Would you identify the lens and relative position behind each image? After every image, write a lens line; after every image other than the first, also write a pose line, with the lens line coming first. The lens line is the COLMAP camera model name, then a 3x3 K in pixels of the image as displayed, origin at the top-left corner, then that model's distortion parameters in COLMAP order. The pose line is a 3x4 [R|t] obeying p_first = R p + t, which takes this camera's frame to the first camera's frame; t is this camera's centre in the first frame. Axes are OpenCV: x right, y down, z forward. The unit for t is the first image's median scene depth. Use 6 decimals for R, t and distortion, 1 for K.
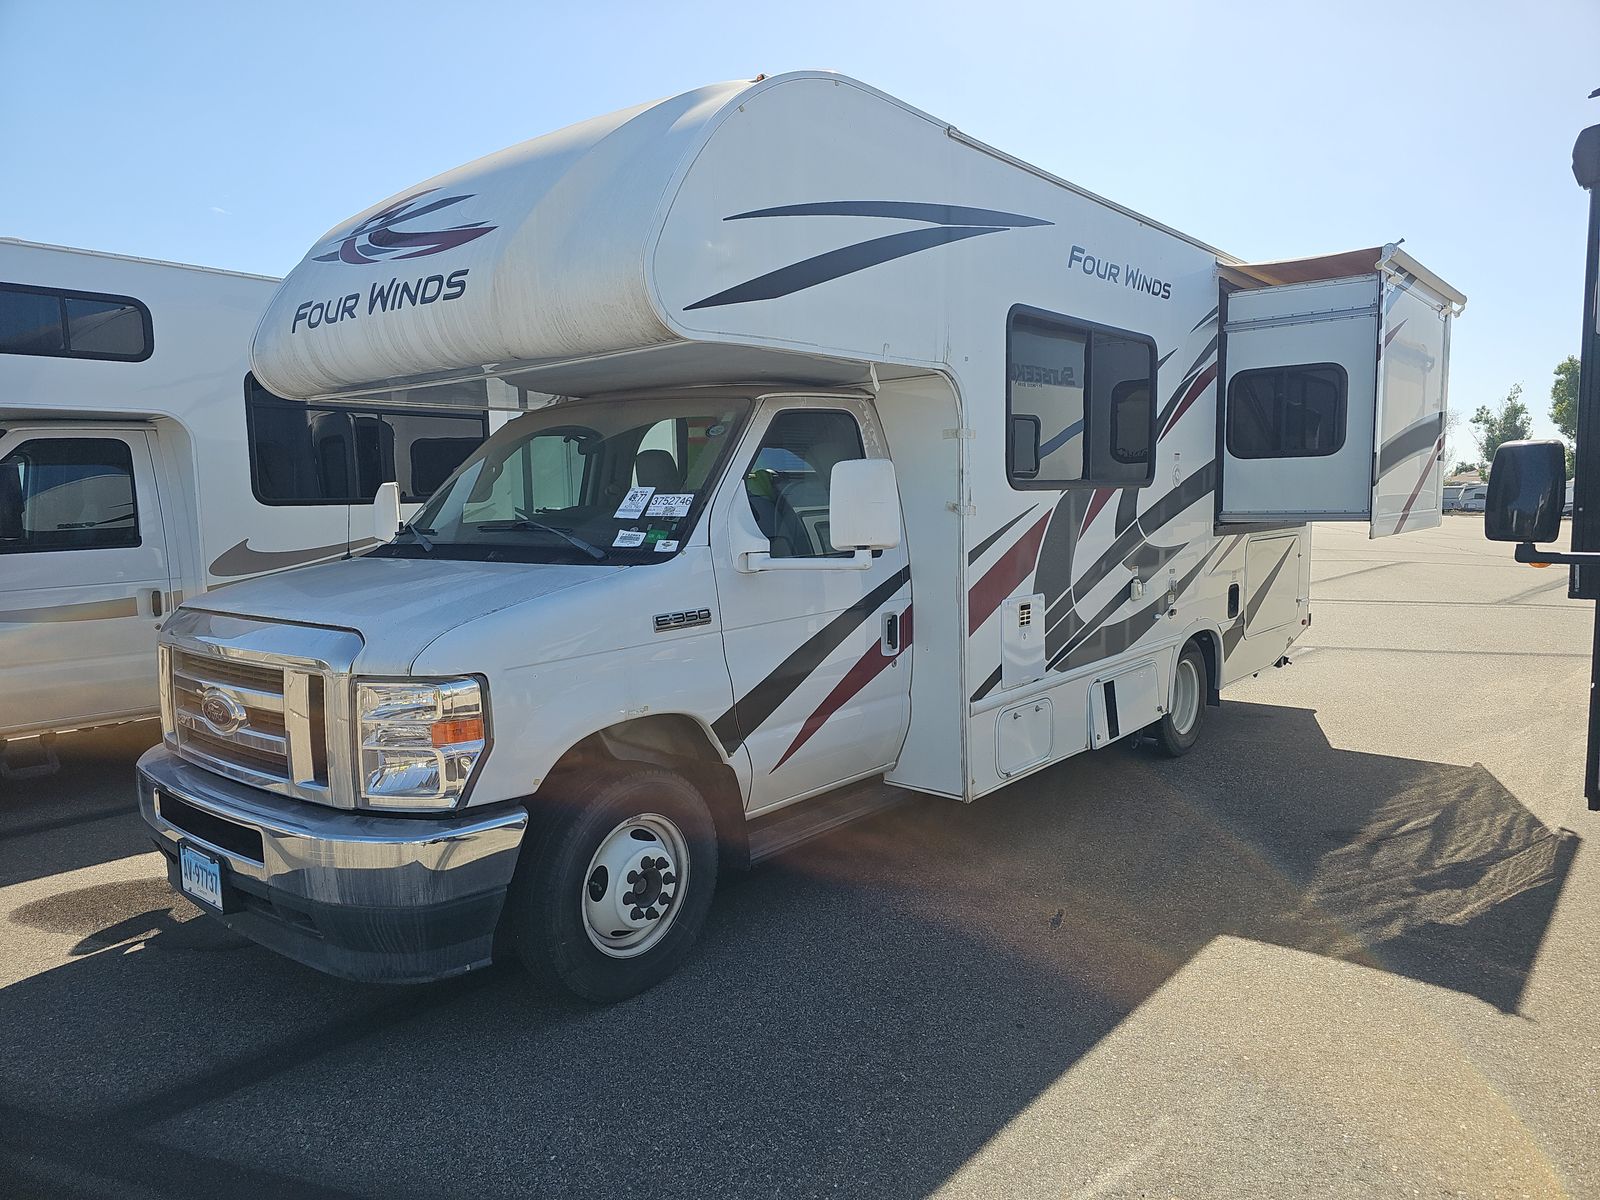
lens RADIAL K [[1066.5, 0, 809.4], [0, 1066.5, 601.1], [0, 0, 1]] dist [0.019047, -0.005901]
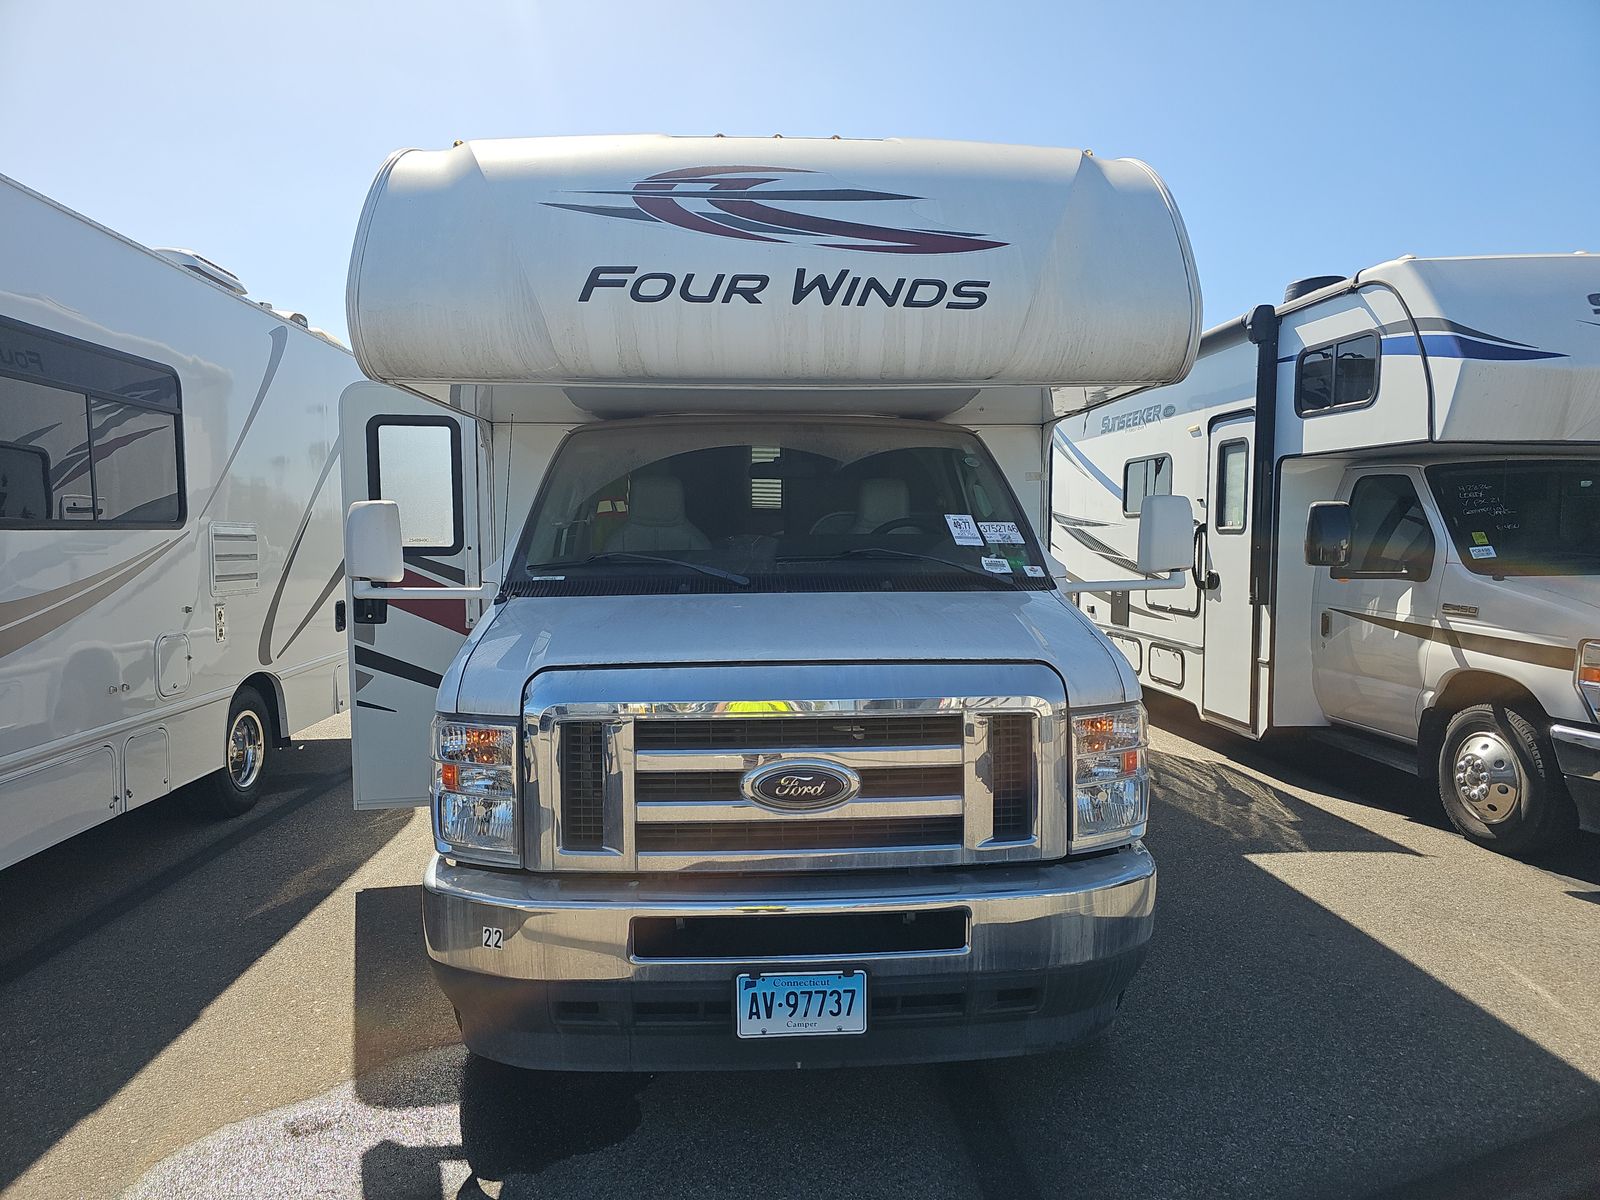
lens RADIAL K [[1066.5, 0, 807.4], [0, 1066.5, 599.6], [0, 0, 1]] dist [0.019047, -0.005901]
pose [[0.730510, -0.027843, 0.682334, -1.021057], [0.059216, 0.997988, -0.022674, -0.014354], [-0.680330, 0.056969, 0.730688, 0.400765]]
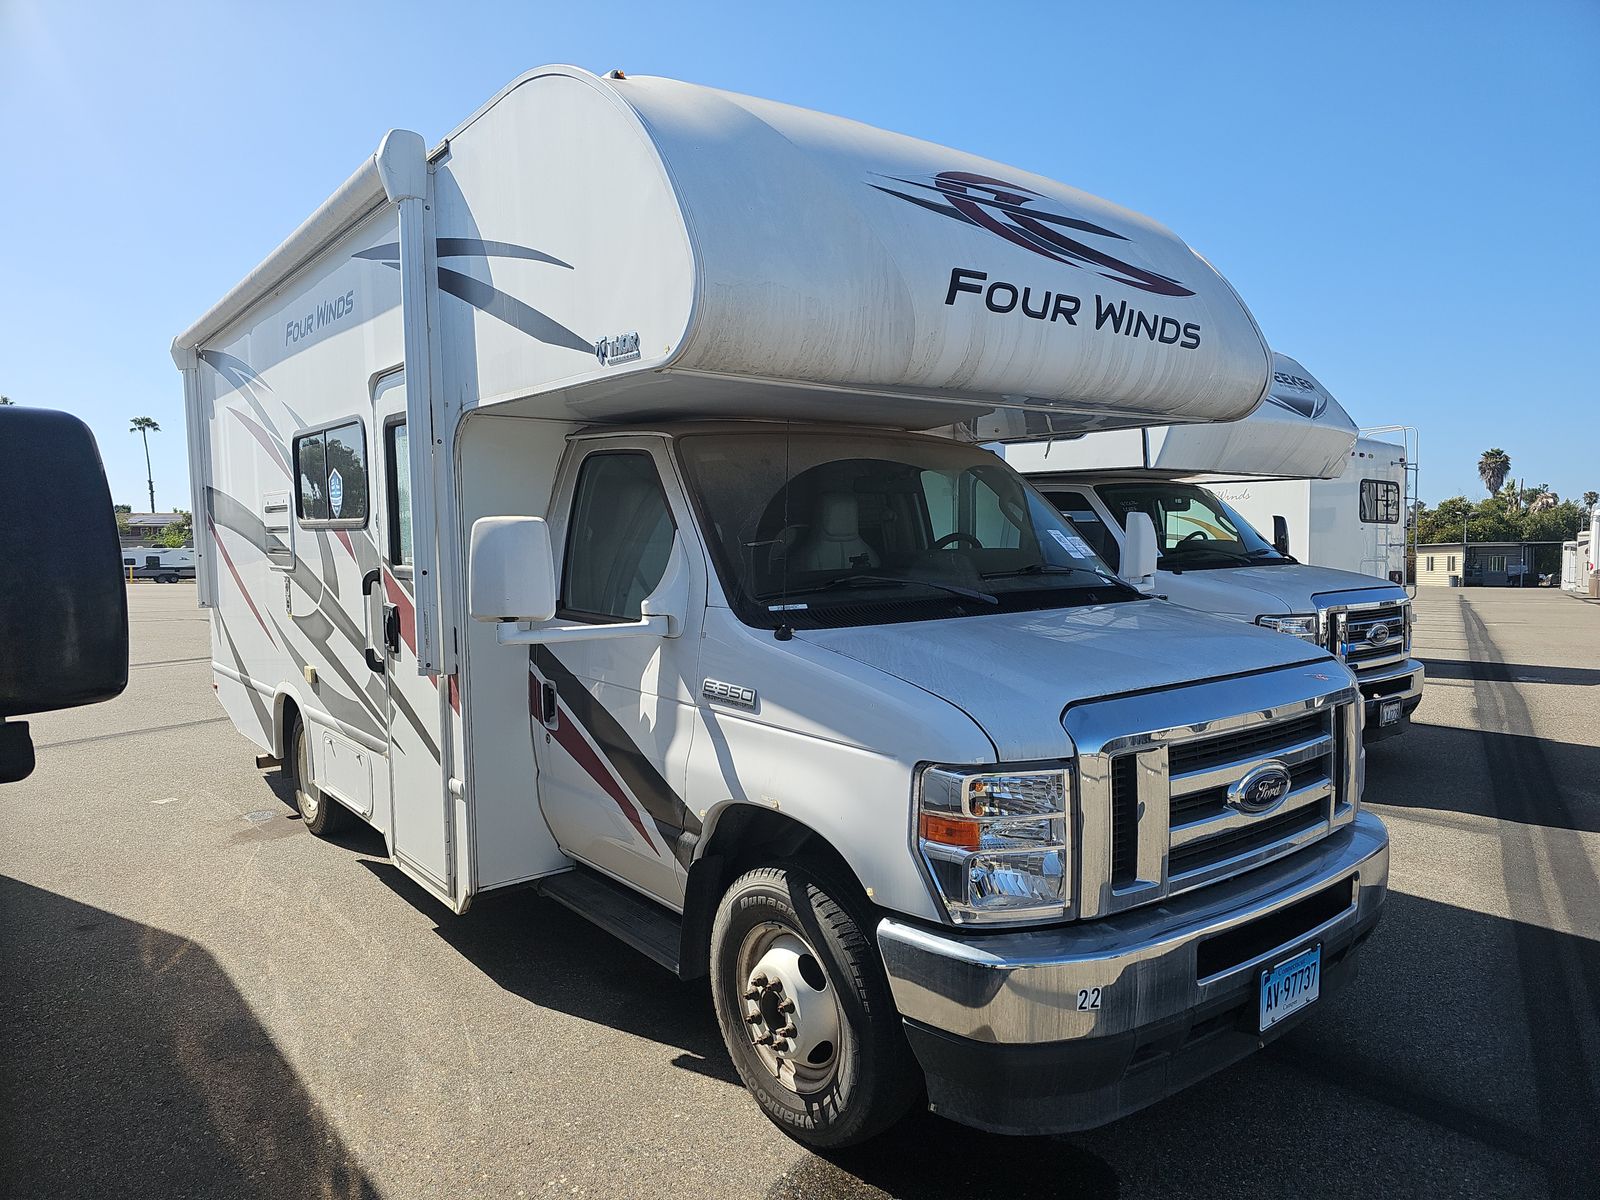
lens RADIAL K [[1066.5, 0, 804.6], [0, 1066.5, 609.1], [0, 0, 1]] dist [0.019047, -0.005901]
pose [[0.205335, -0.057839, 0.976981, -1.369595], [0.107146, 0.993580, 0.036303, -0.101412], [-0.972809, 0.097226, 0.210214, 1.107380]]
